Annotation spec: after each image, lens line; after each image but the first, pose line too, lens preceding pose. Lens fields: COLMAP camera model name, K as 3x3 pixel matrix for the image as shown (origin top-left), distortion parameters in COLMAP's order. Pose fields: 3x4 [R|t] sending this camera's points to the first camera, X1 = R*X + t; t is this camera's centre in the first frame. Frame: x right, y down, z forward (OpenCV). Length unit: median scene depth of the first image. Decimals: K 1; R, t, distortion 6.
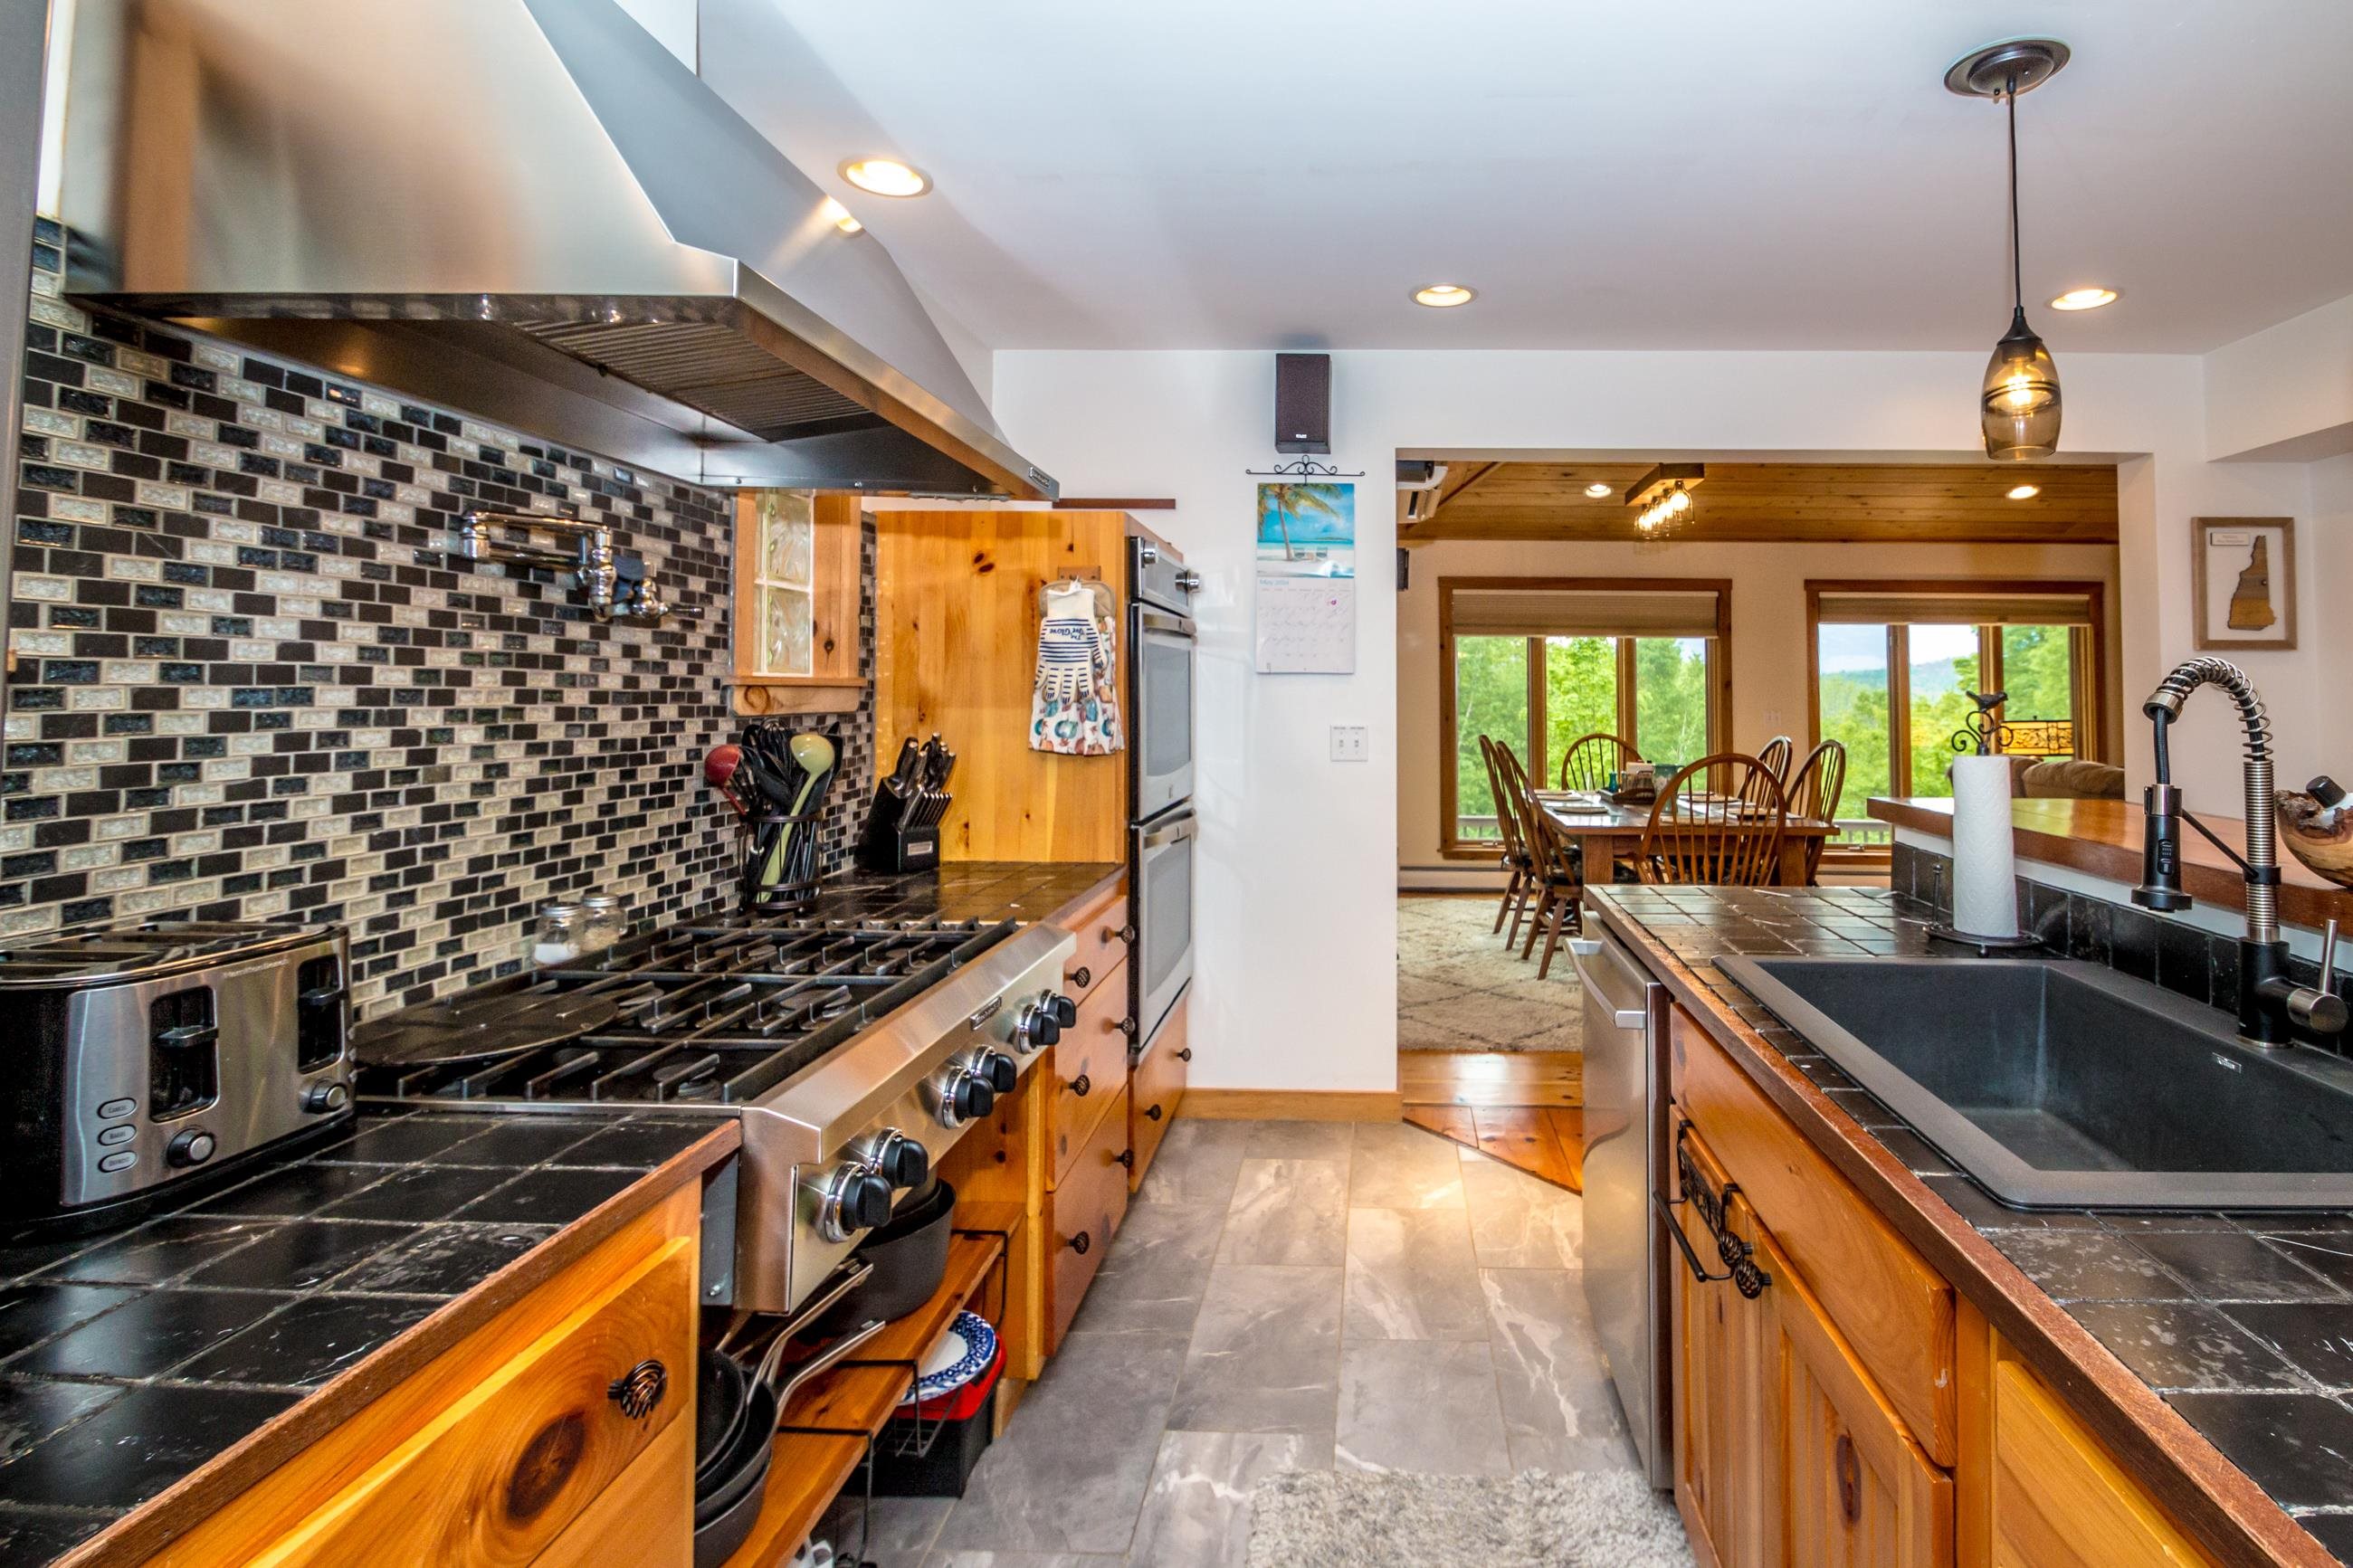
lens RADIAL K [[1139.8, 0, 1173.1], [0, 1139.8, 670.8], [0, 0, 1]] dist [0.000564, -0.000286]
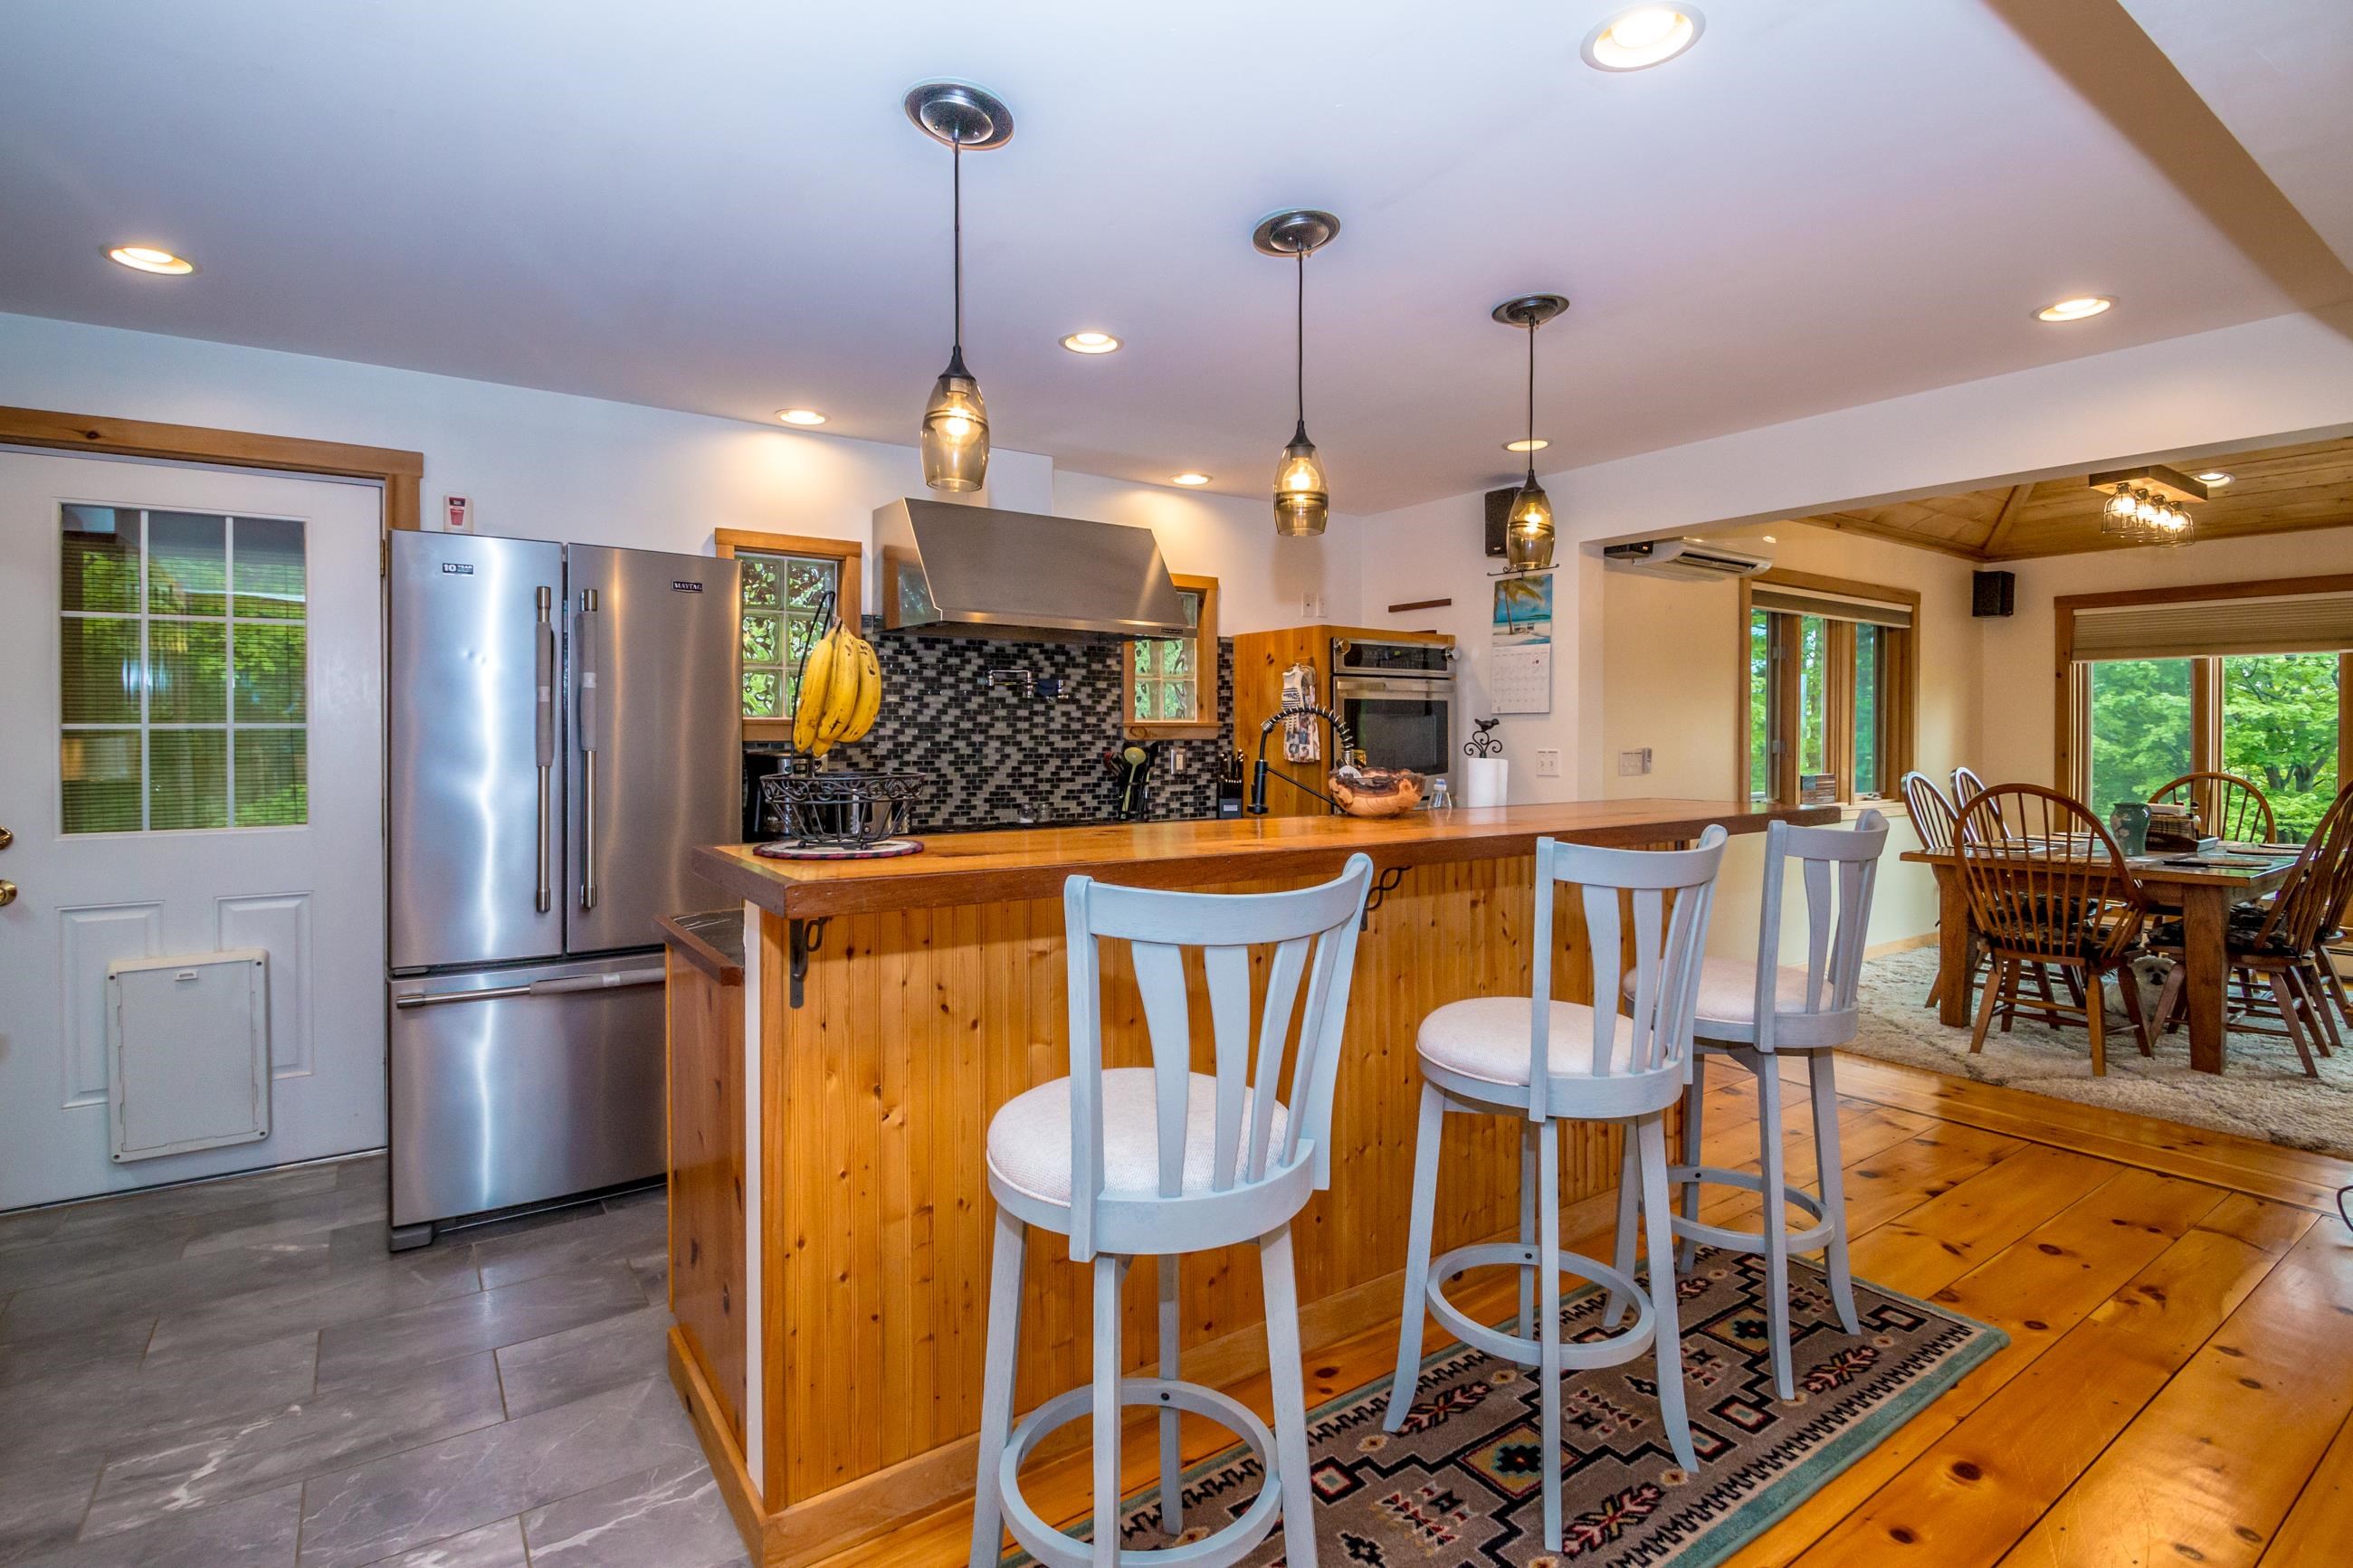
lens RADIAL K [[1143.0, 0, 1141.5], [0, 1143.0, 796.0], [0, 0, 1]] dist [-0.000032, -0.000379]
pose [[0.583969, 0.034896, -0.811026, 1.997787], [0.021143, 0.998083, 0.058168, 0.024964], [0.811501, -0.051116, 0.582111, -0.437085]]
